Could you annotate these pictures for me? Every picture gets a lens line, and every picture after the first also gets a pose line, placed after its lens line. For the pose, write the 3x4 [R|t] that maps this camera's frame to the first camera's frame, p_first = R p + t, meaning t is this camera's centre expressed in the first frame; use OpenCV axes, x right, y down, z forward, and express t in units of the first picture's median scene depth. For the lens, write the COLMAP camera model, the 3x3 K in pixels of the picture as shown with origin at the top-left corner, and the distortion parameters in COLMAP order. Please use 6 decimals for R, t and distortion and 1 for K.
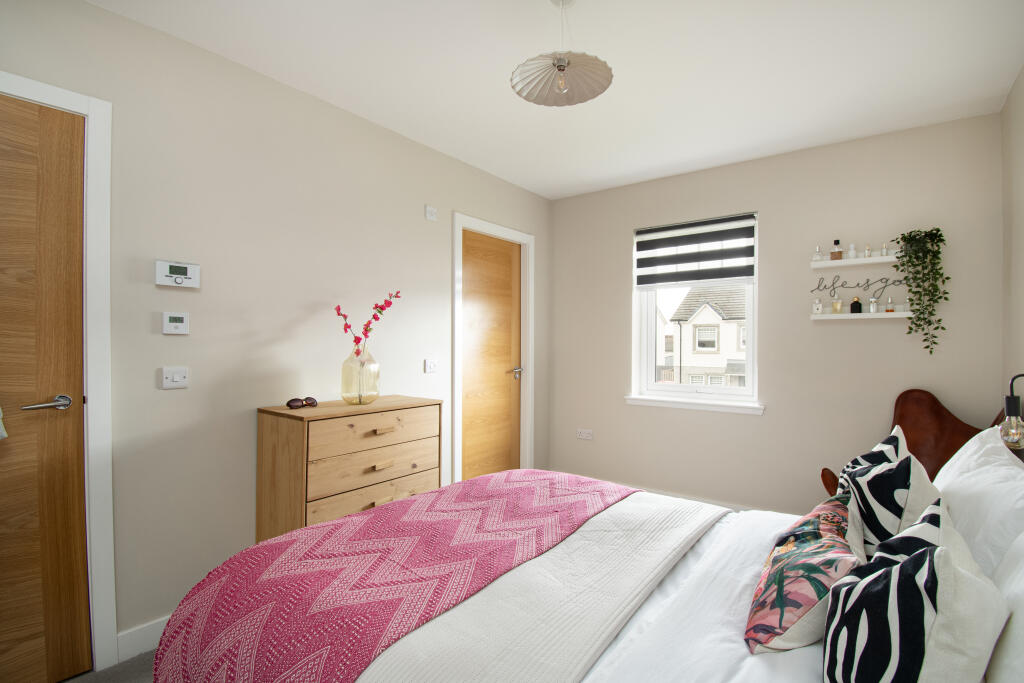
lens RADIAL K [[482.0, 0, 516.3], [0, 482.0, 343.5], [0, 0, 1]] dist [0.002683, -0.003282]
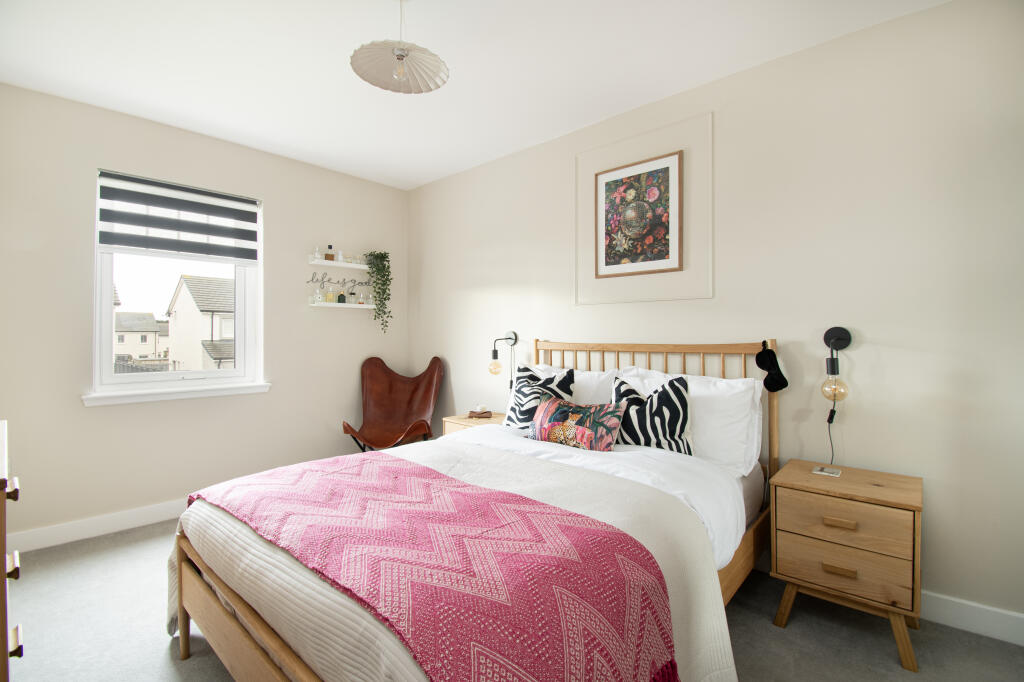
lens RADIAL K [[482.0, 0, 514.6], [0, 482.0, 334.4], [0, 0, 1]] dist [0.002683, -0.003282]
pose [[0.084098, 0.002428, 0.996454, -0.629812], [0.001056, 0.999996, -0.002526, 0.029442], [-0.996457, 0.001265, 0.084096, 0.444822]]
